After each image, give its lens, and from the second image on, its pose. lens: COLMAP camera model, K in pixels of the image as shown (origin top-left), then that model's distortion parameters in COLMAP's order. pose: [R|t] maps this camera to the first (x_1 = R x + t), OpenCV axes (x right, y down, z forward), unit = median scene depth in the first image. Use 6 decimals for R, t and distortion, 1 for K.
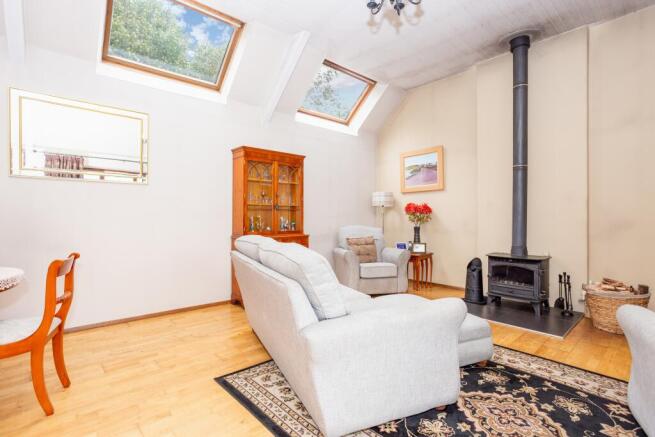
lens RADIAL K [[320.8, 0, 329.7], [0, 320.8, 222.2], [0, 0, 1]] dist [0.001900, 0.003457]
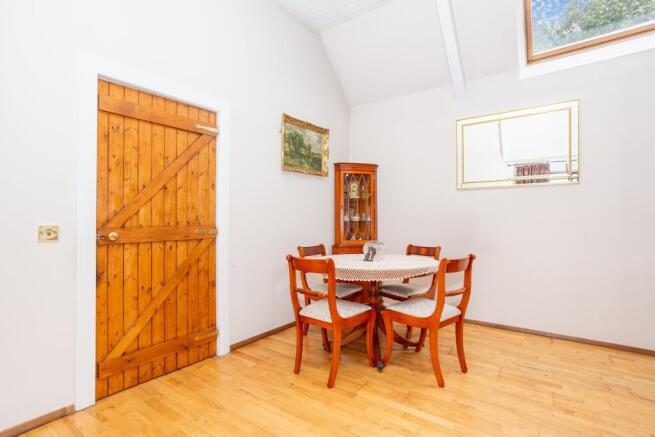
lens RADIAL K [[320.8, 0, 326.1], [0, 320.8, 215.6], [0, 0, 1]] dist [0.001900, 0.003457]
pose [[0.214286, -0.013136, -0.976683, 0.161256], [-0.016814, 0.999712, -0.017135, -0.007942], [0.976626, 0.020094, 0.214003, 0.239483]]
